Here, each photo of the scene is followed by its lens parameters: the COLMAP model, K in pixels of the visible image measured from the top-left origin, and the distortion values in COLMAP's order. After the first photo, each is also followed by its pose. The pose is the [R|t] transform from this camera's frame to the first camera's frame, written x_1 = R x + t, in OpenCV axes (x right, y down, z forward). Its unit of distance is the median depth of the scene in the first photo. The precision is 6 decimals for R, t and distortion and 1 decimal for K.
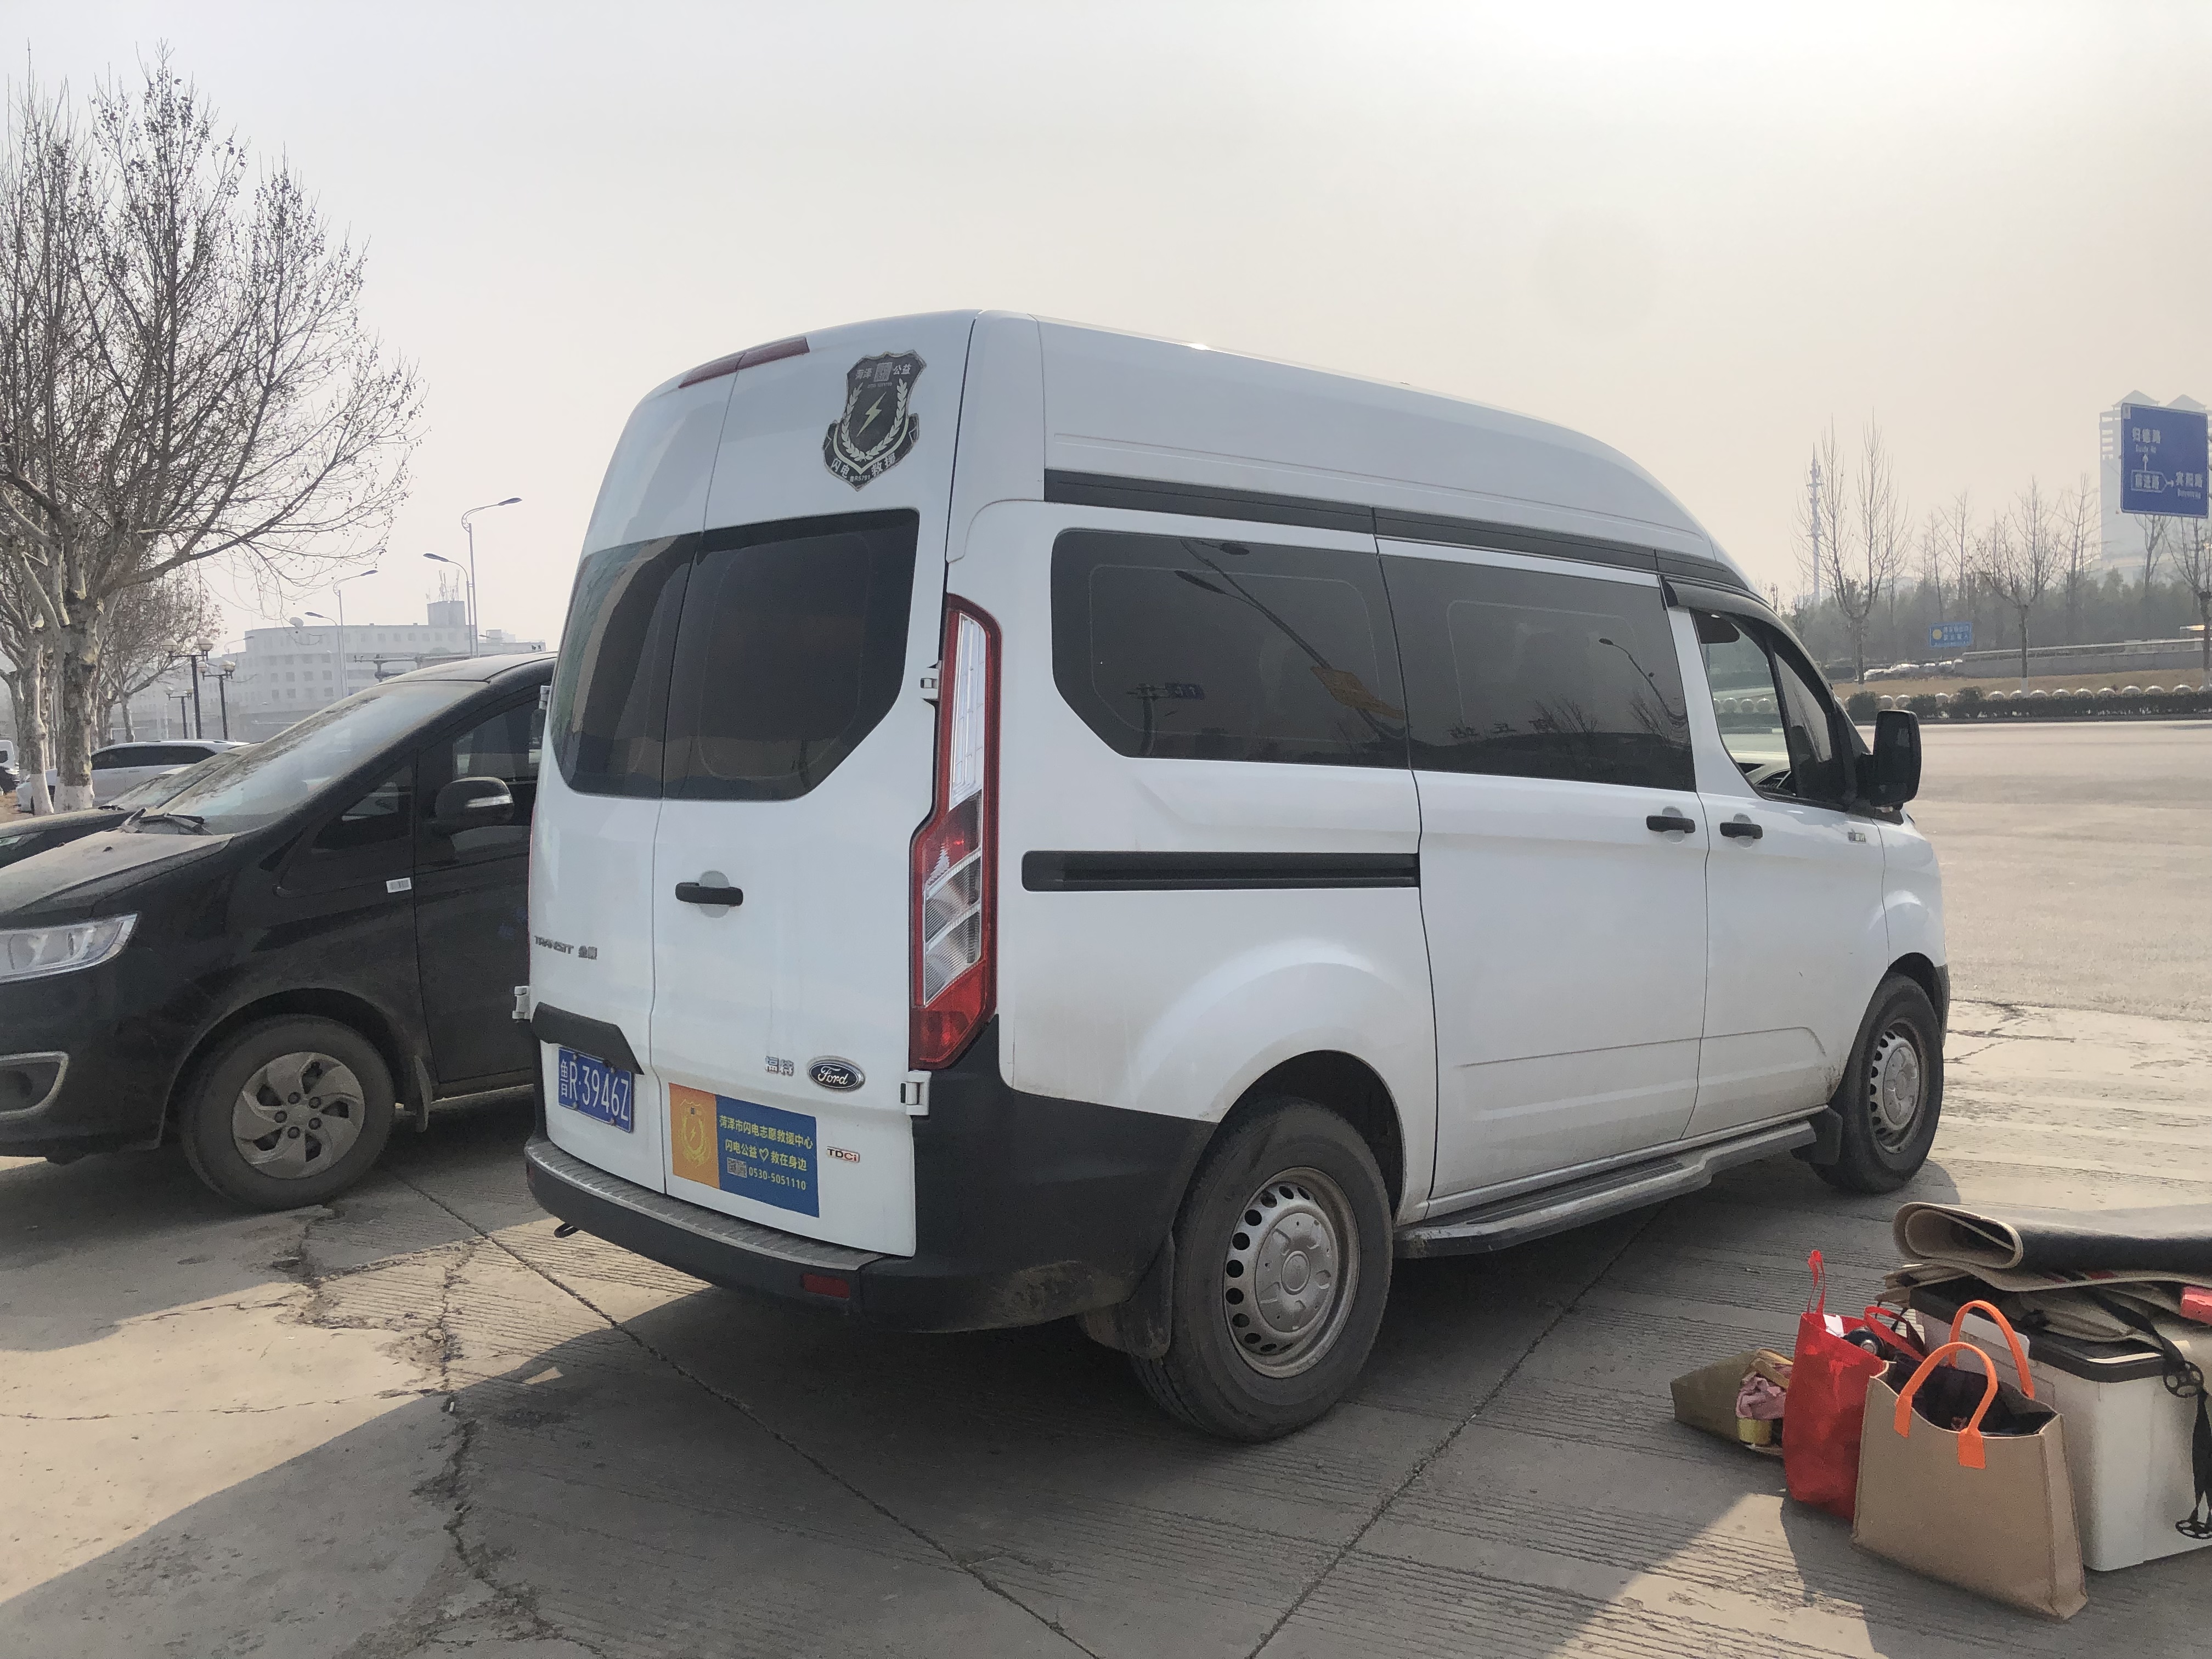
lens RADIAL K [[1810.7, 0, 1118.3], [0, 1810.7, 720.5], [0, 0, 1]] dist [0.089890, -0.115162]
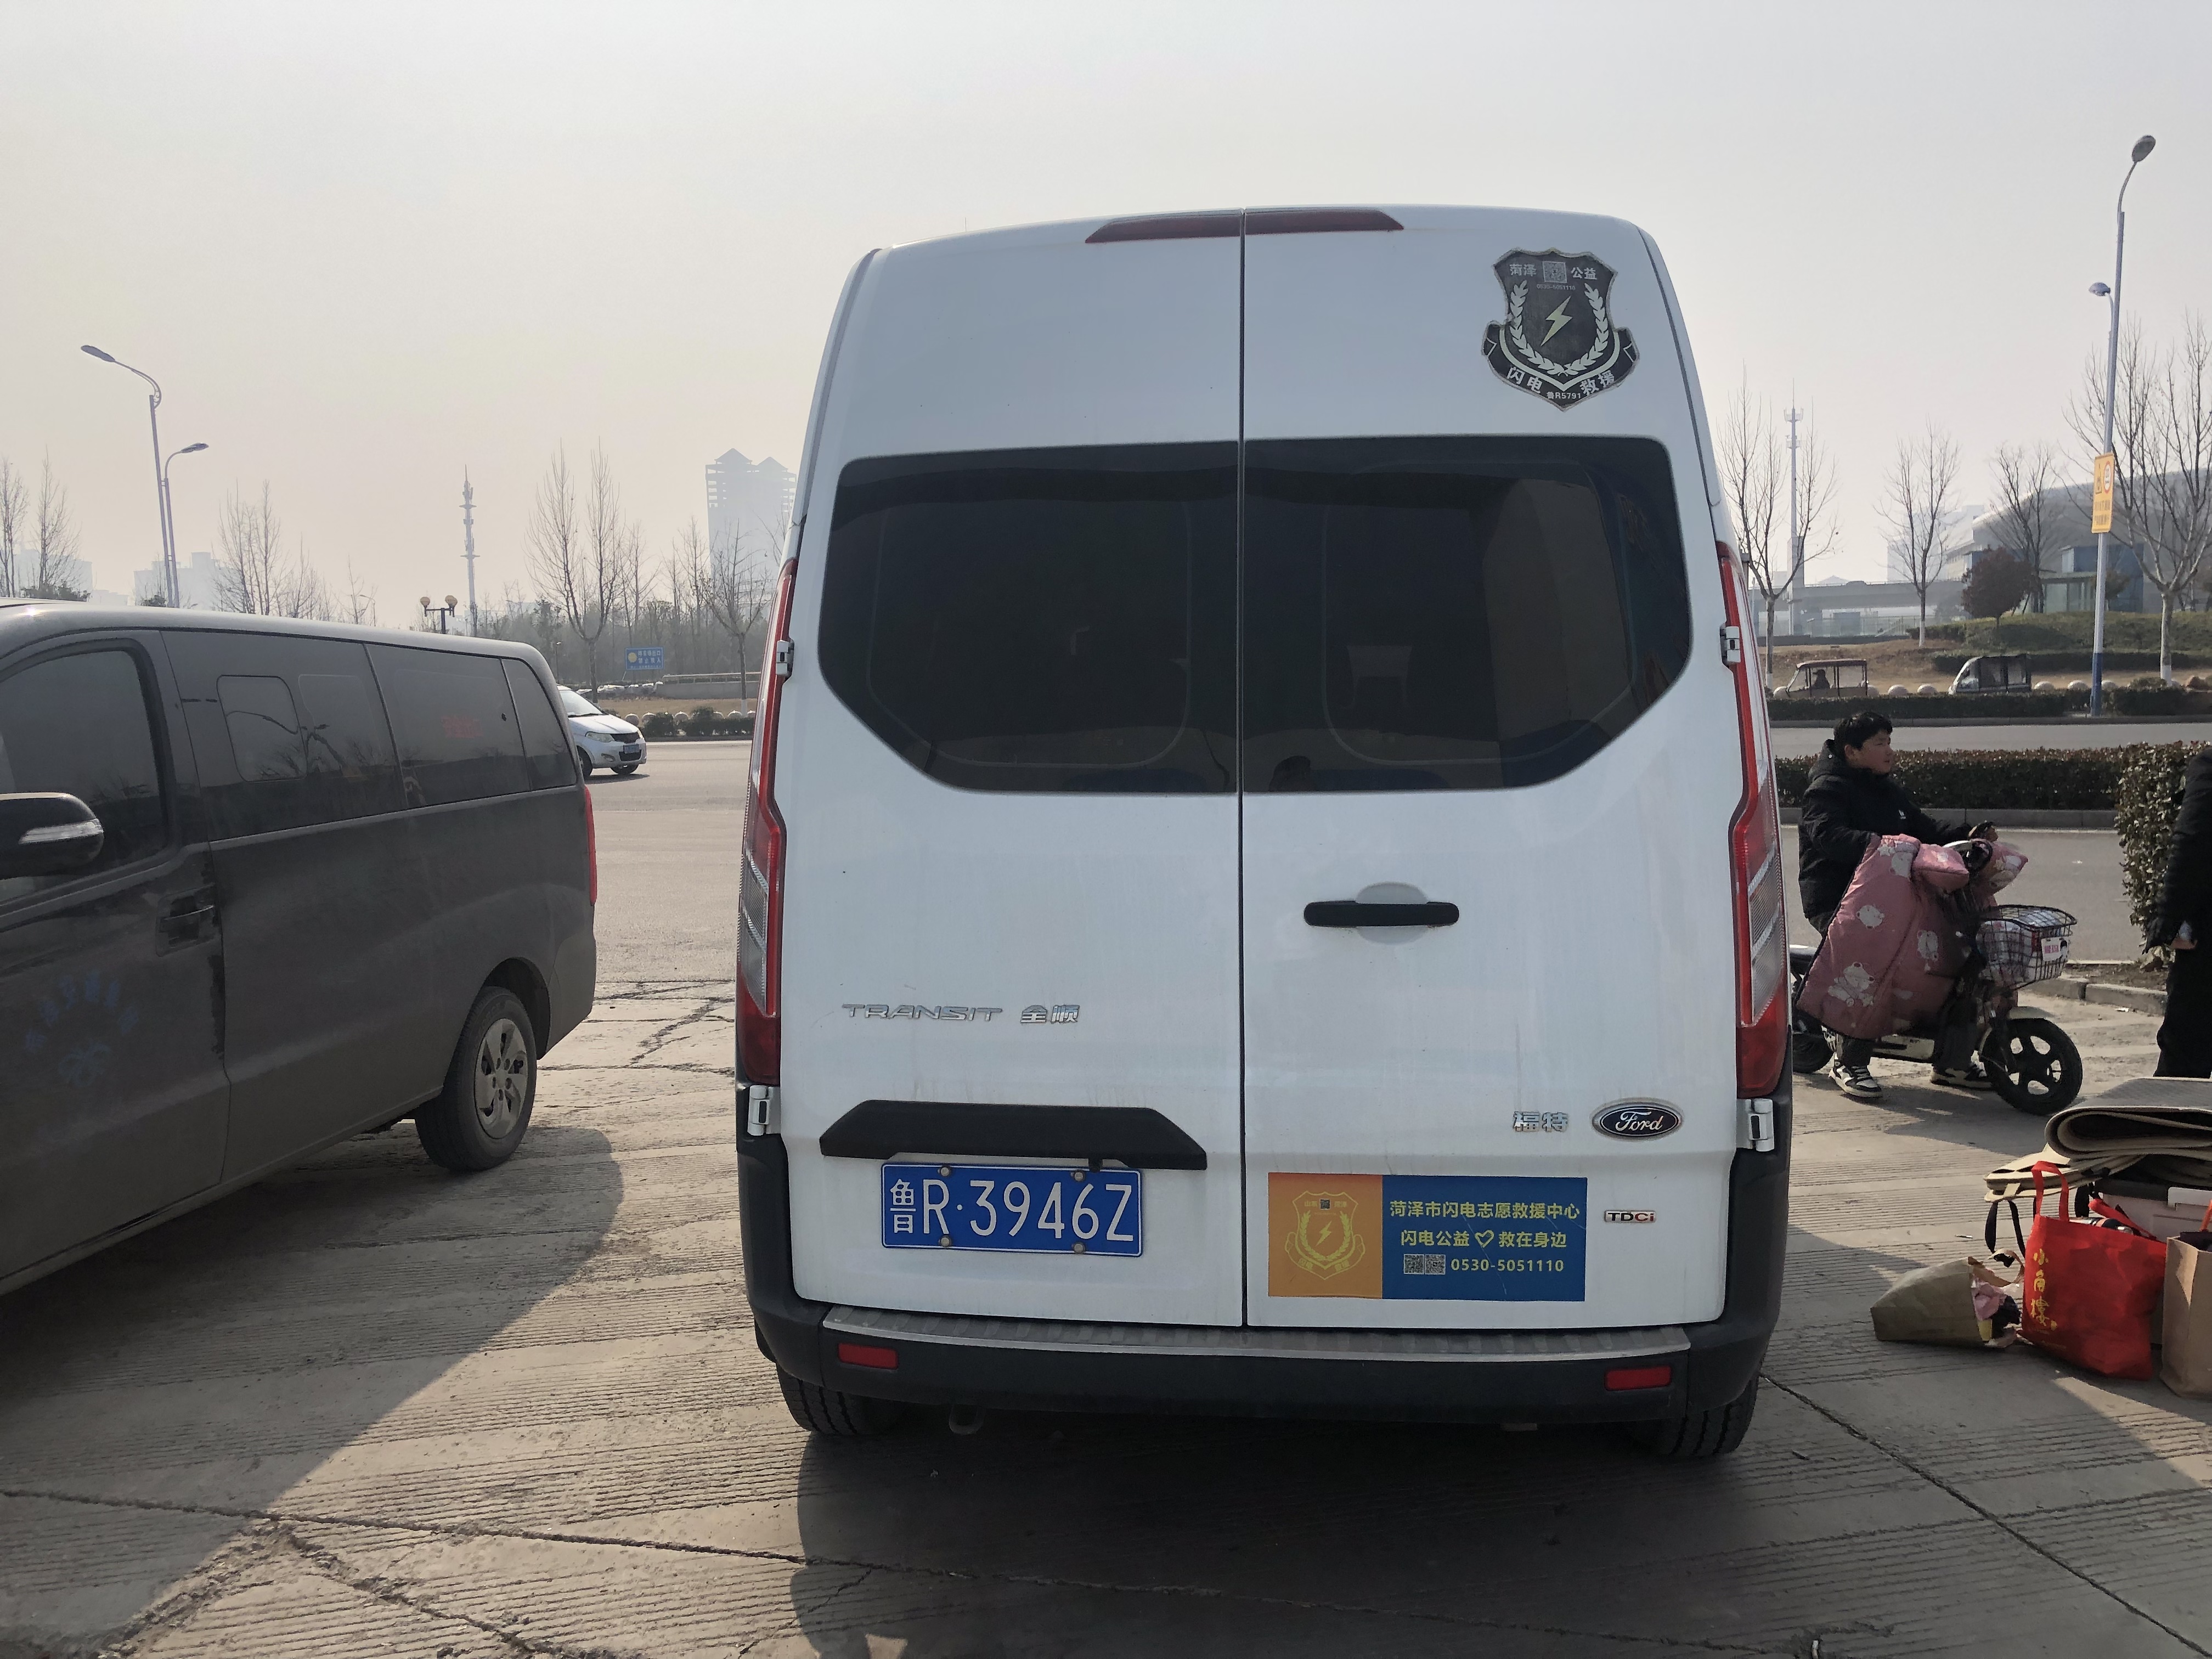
lens RADIAL K [[1810.7, 0, 1118.3], [0, 1810.7, 720.5], [0, 0, 1]] dist [0.089890, -0.115162]
pose [[0.753700, 0.007255, 0.657179, -0.819816], [-0.000124, 0.999941, -0.010898, 0.022434], [-0.657219, 0.008132, 0.753656, 0.499494]]
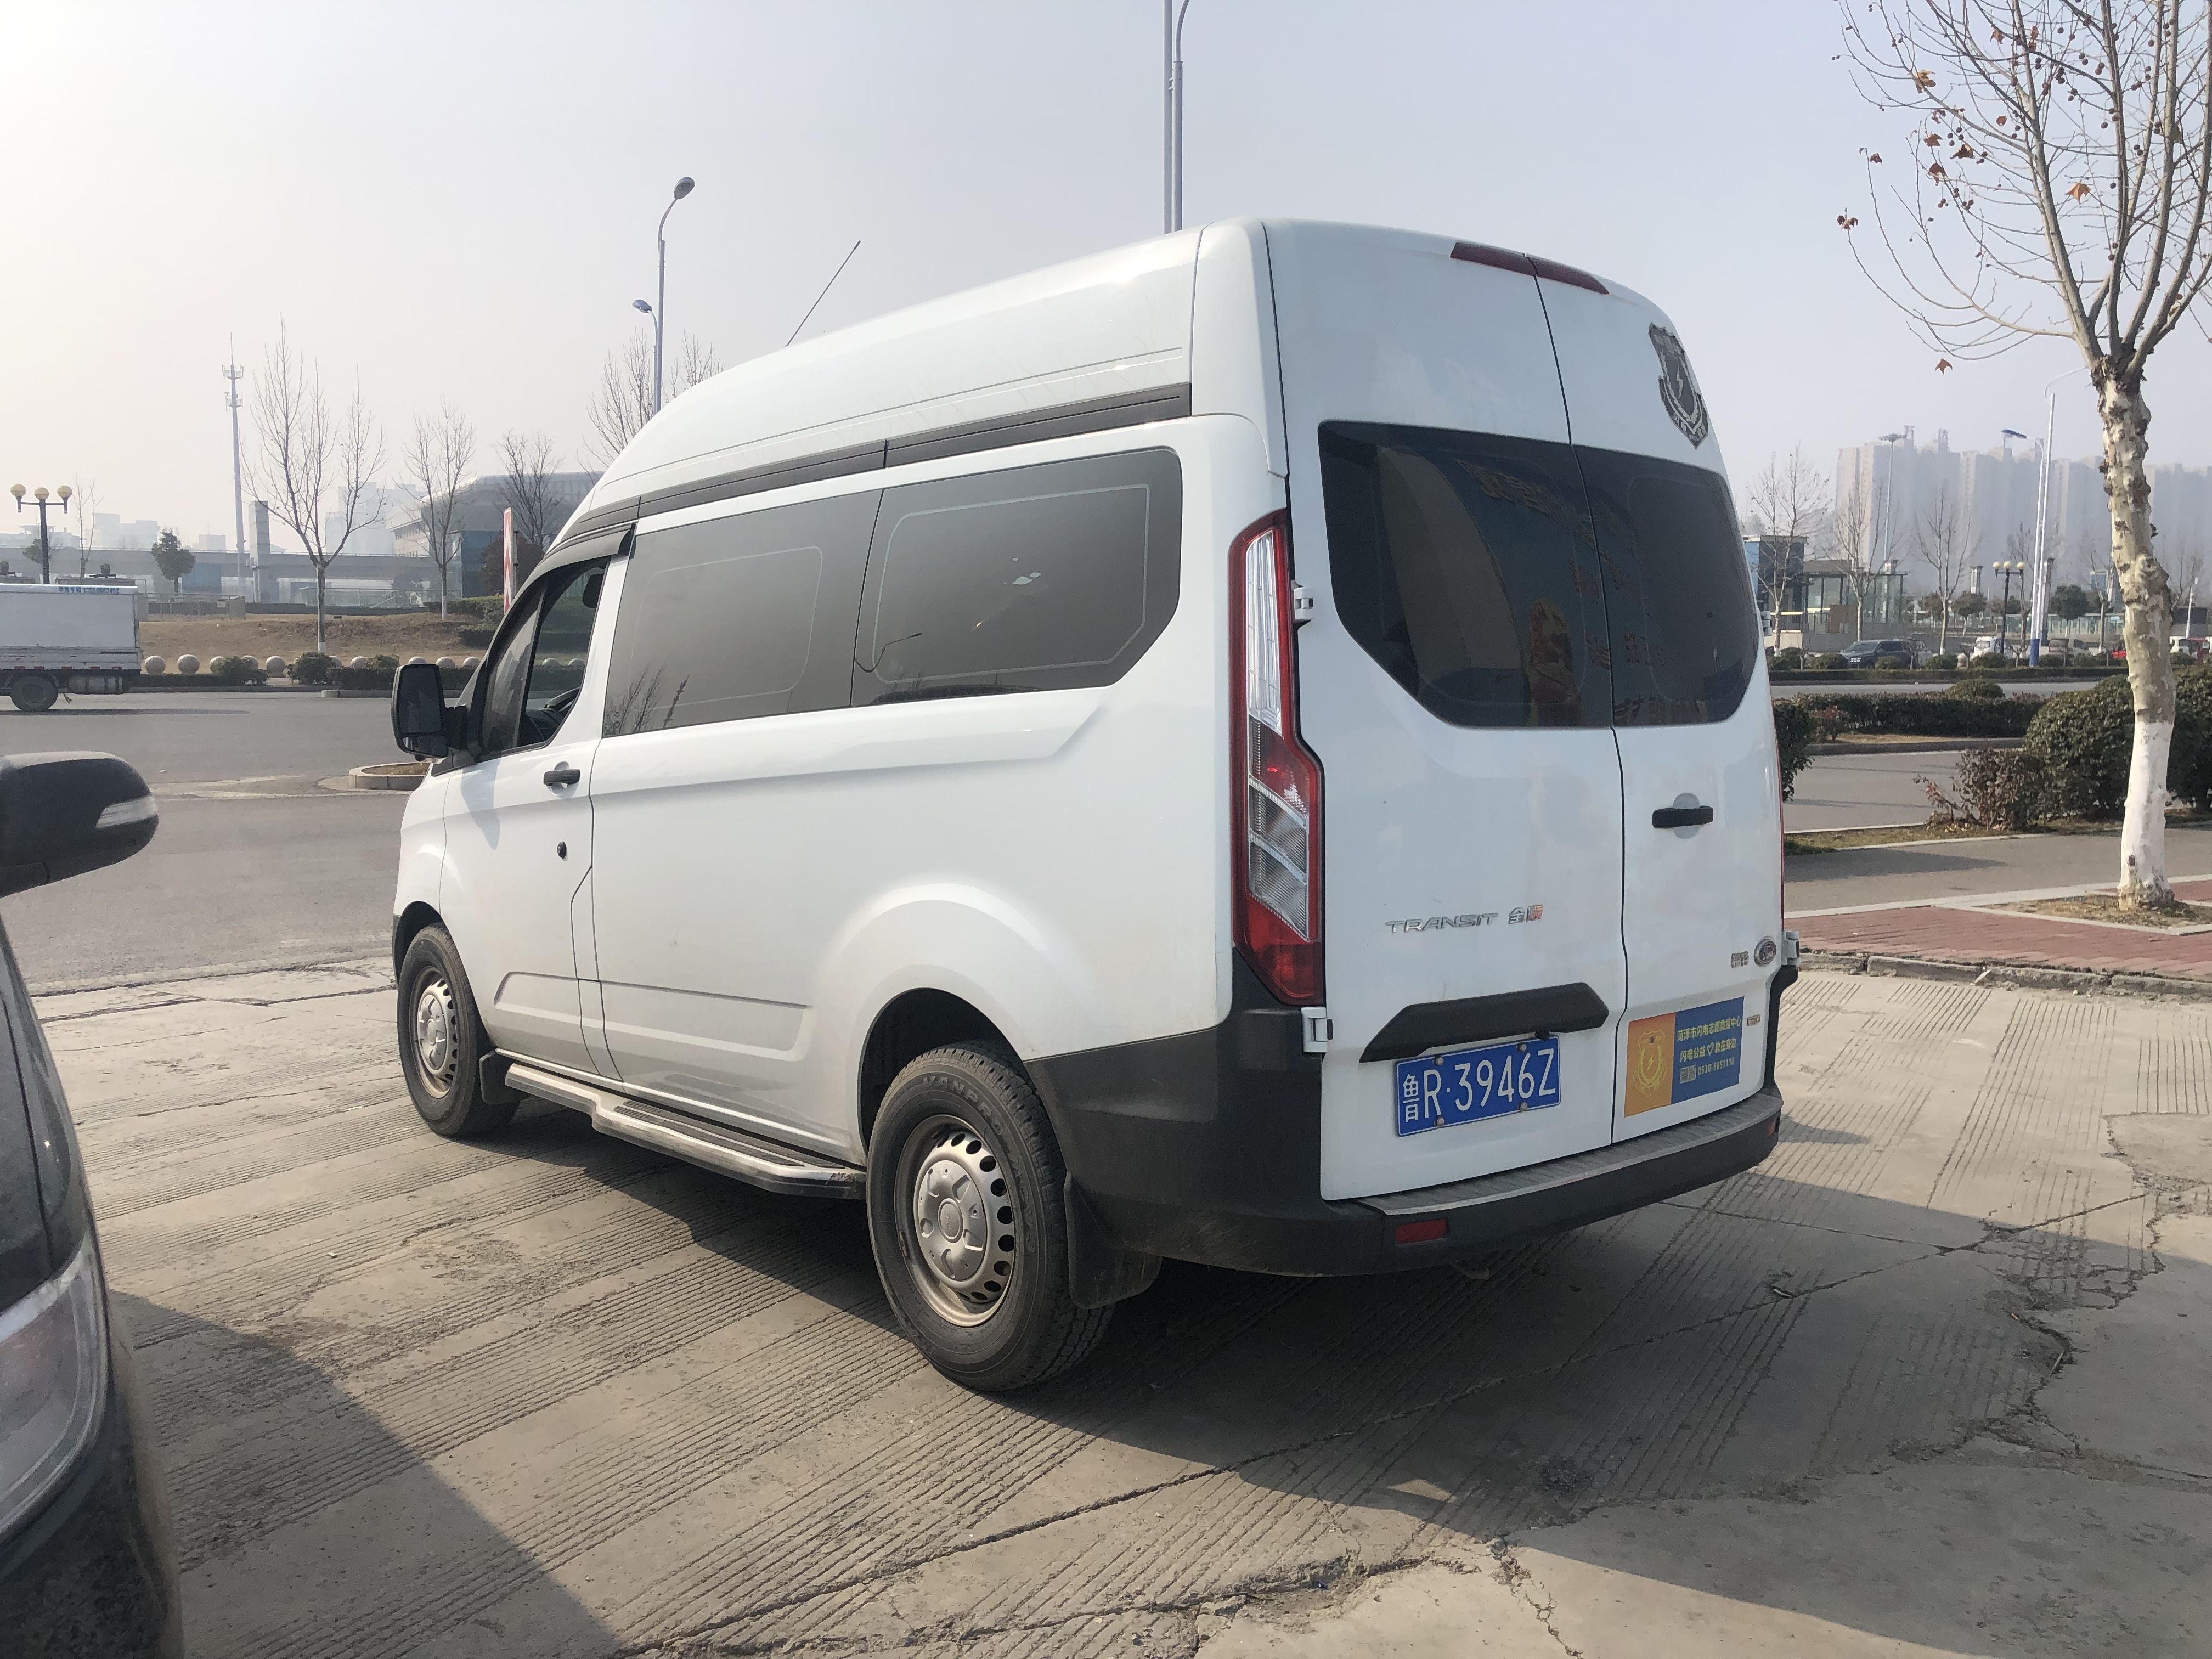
lens RADIAL K [[1810.7, 0, 1118.3], [0, 1810.7, 720.5], [0, 0, 1]] dist [0.089890, -0.115162]
pose [[0.041514, -0.005306, 0.999124, -1.273113], [0.000030, 0.999986, 0.005310, 0.036246], [-0.999138, -0.000191, 0.041514, 1.285448]]
